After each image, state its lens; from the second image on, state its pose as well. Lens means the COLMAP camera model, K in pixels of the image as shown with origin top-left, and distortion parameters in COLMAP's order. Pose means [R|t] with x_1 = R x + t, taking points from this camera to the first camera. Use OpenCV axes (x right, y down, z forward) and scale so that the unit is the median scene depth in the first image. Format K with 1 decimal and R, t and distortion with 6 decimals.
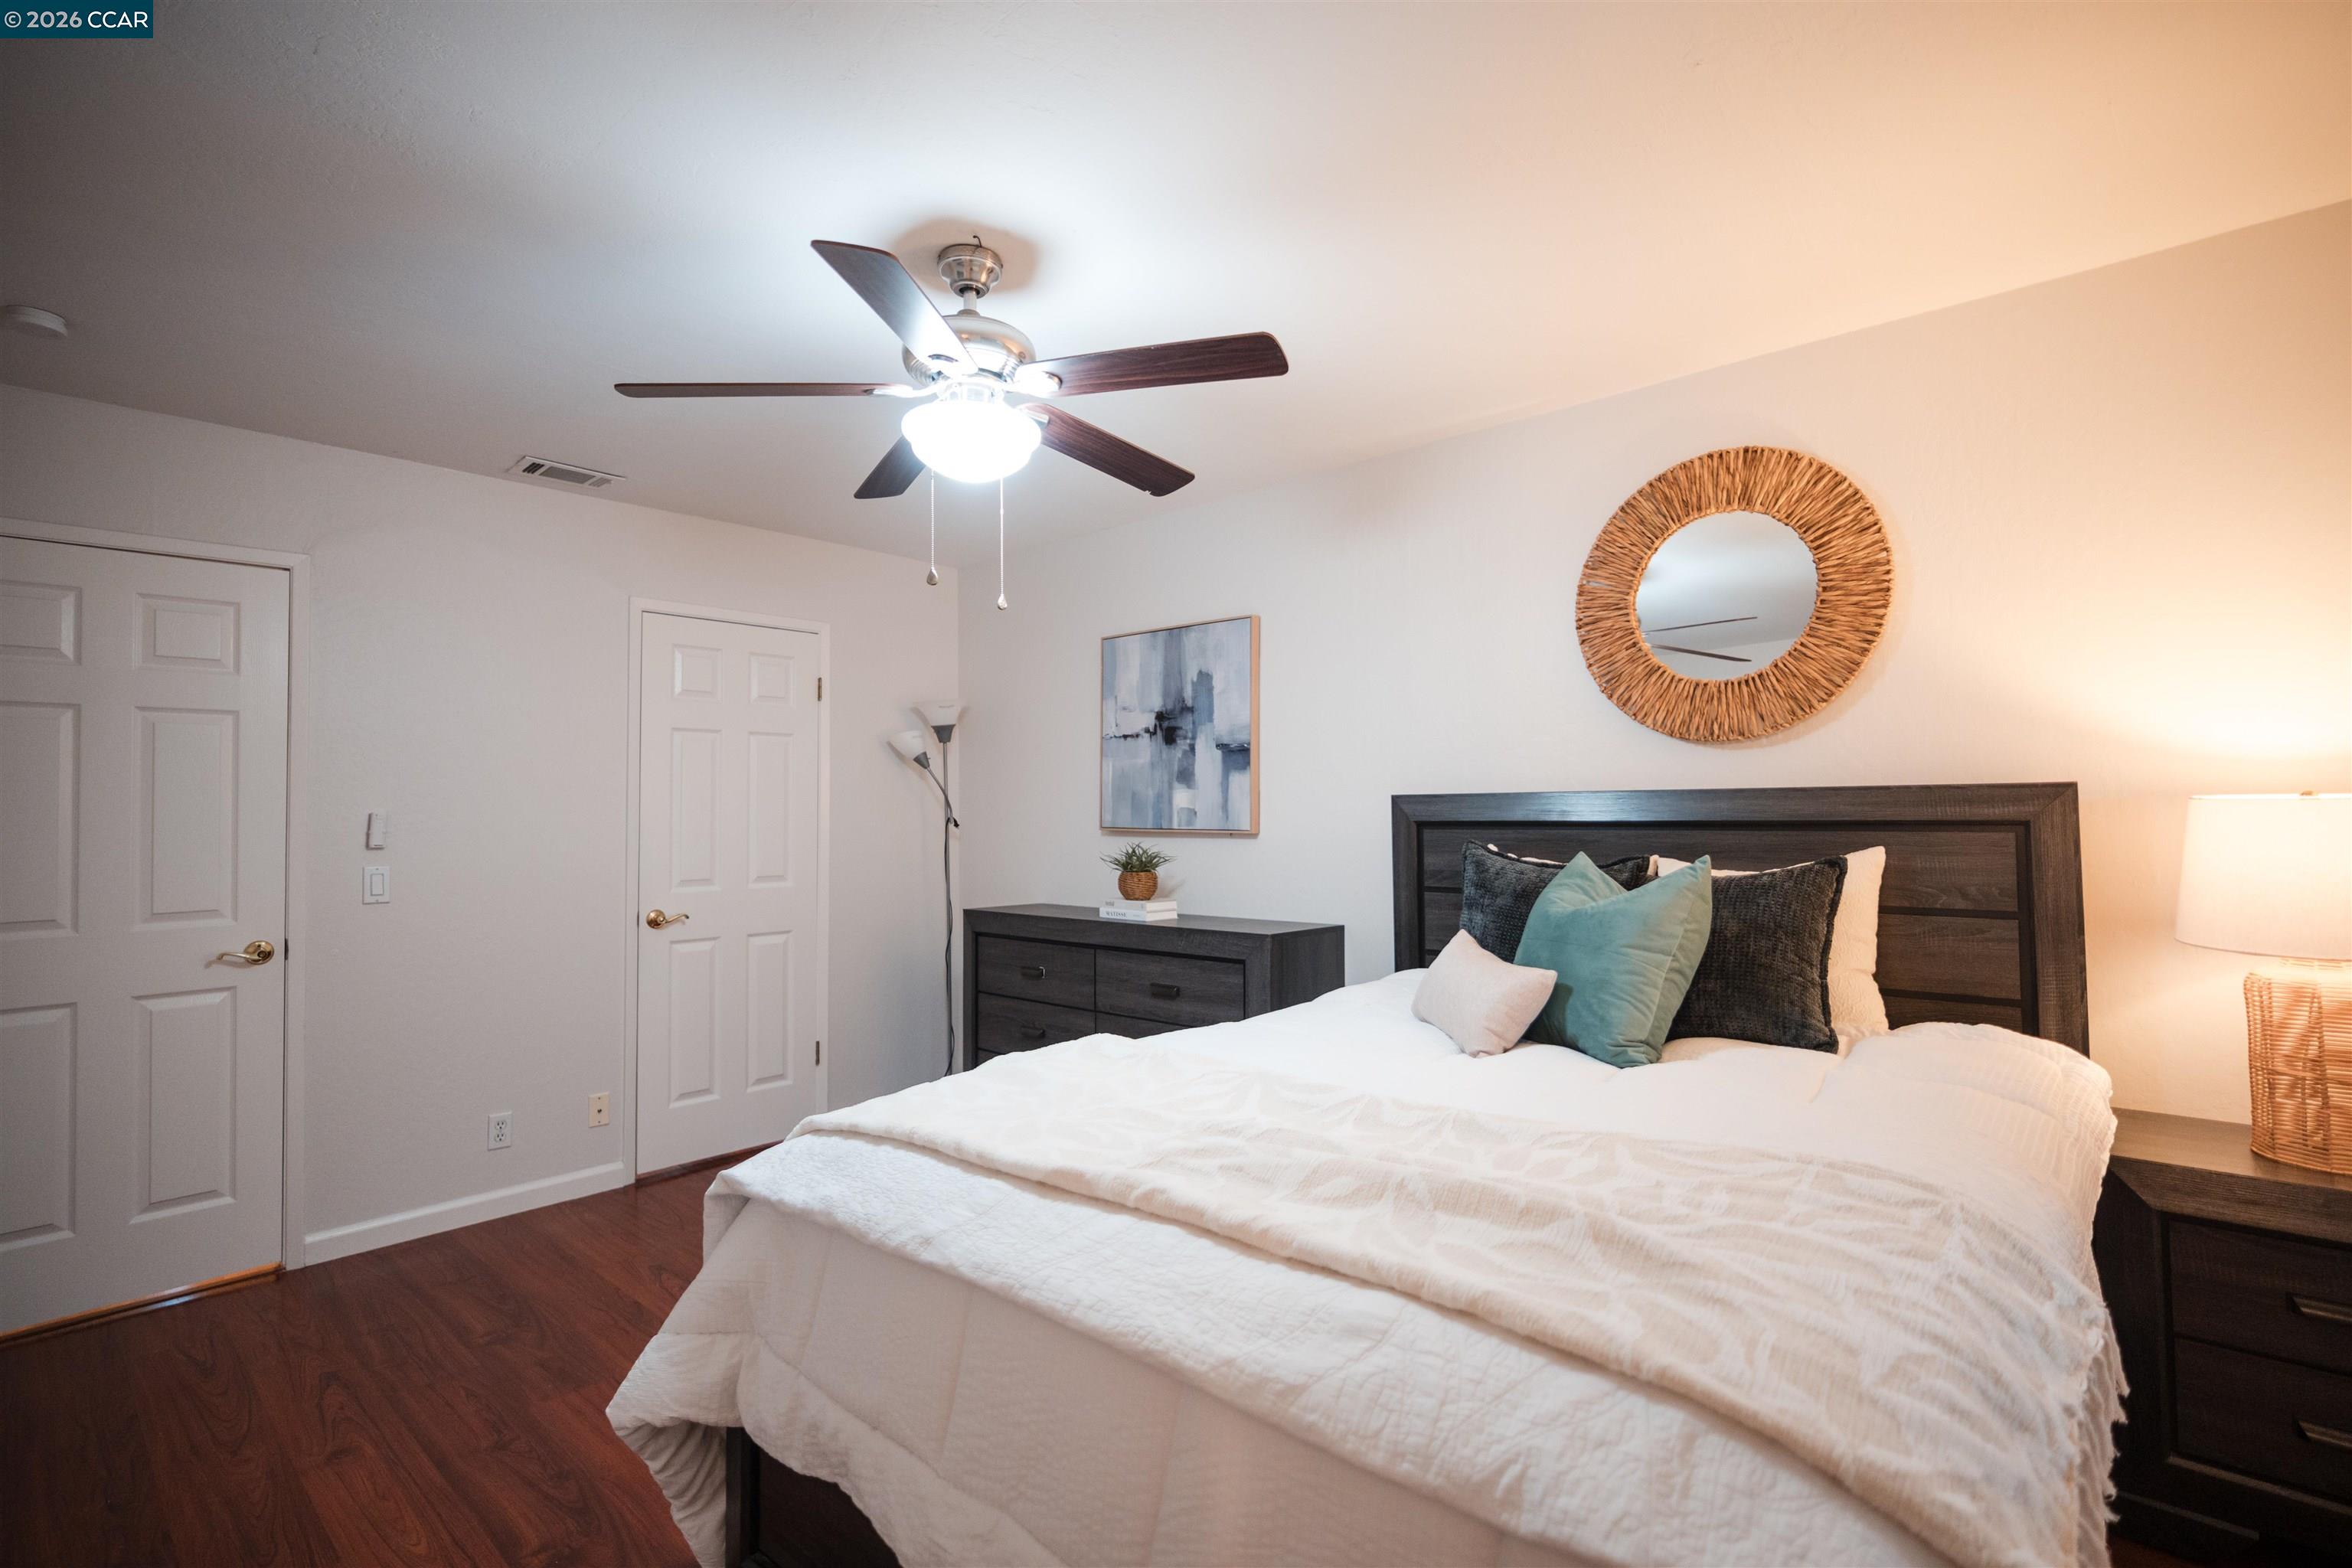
lens RADIAL K [[1088.3, 0, 1180.5], [0, 1088.3, 791.8], [0, 0, 1]] dist [0.000354, 0.000005]
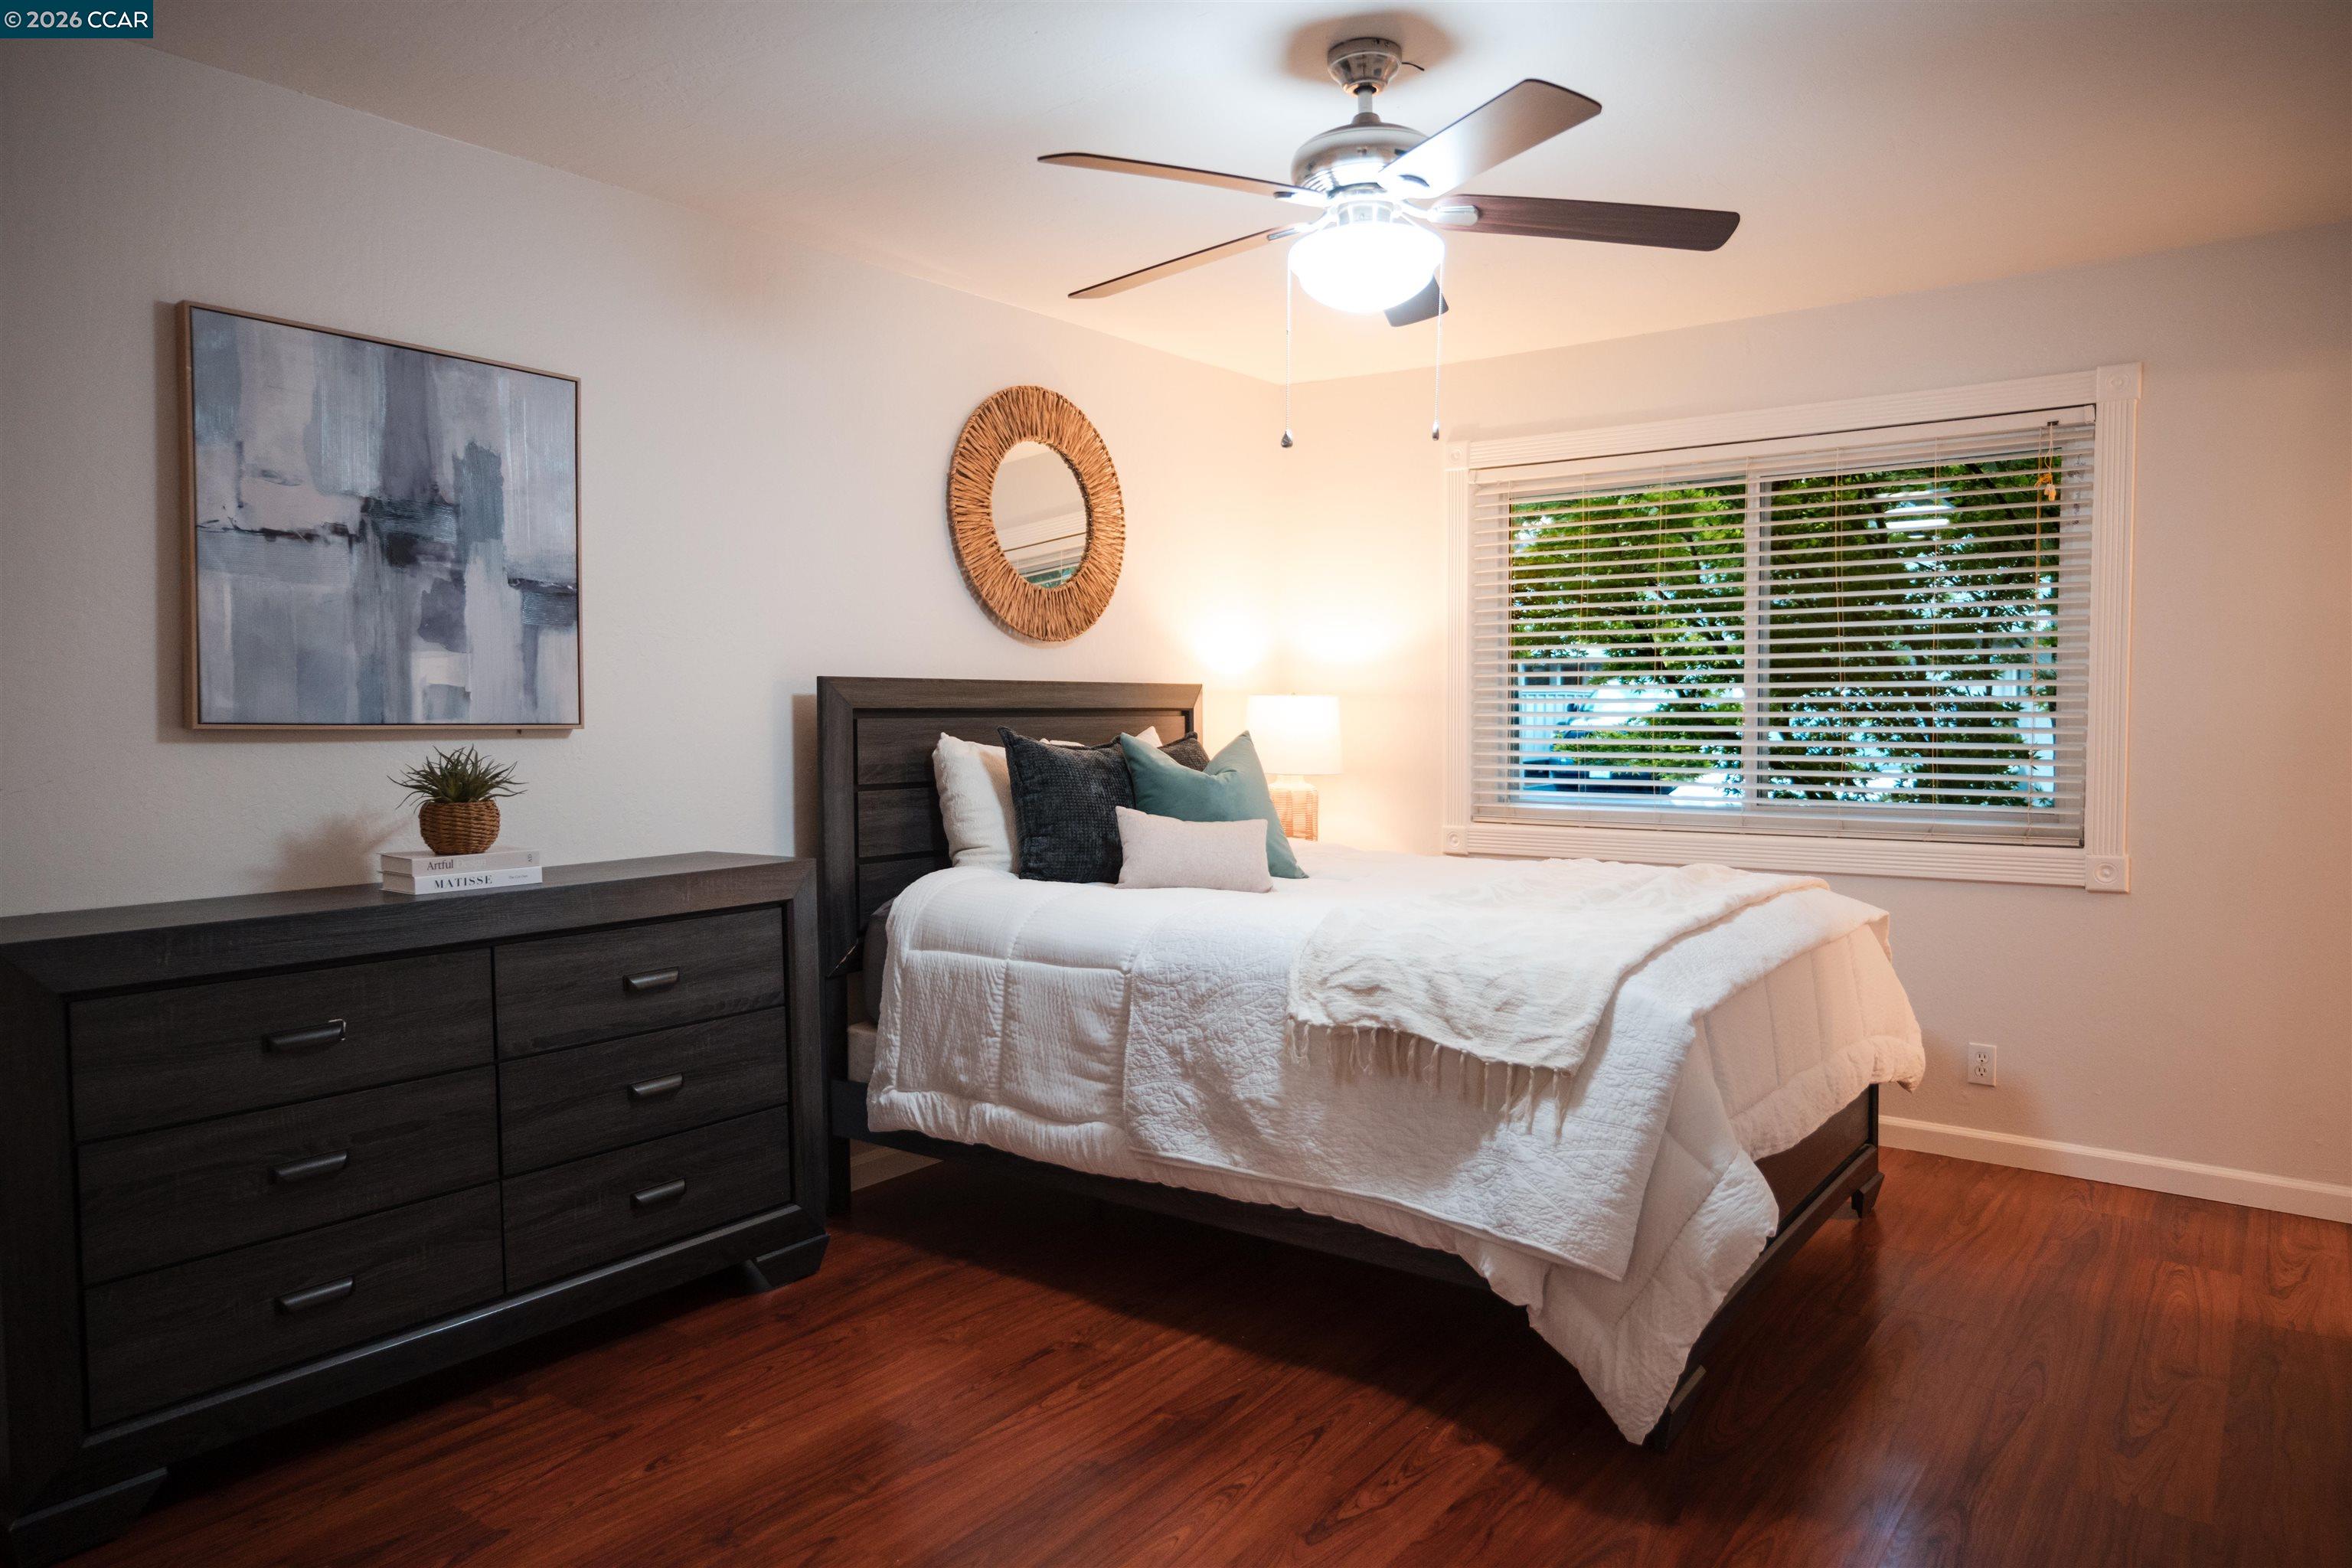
lens RADIAL K [[1542.0, 0, 1177.8], [0, 1542.0, 784.5], [0, 0, 1]] dist [0.002838, 0.000647]
pose [[-0.093338, -0.046047, 0.994569, -0.831452], [-0.021360, 0.998793, 0.044238, 0.022980], [-0.995405, -0.017115, -0.094209, 0.712653]]
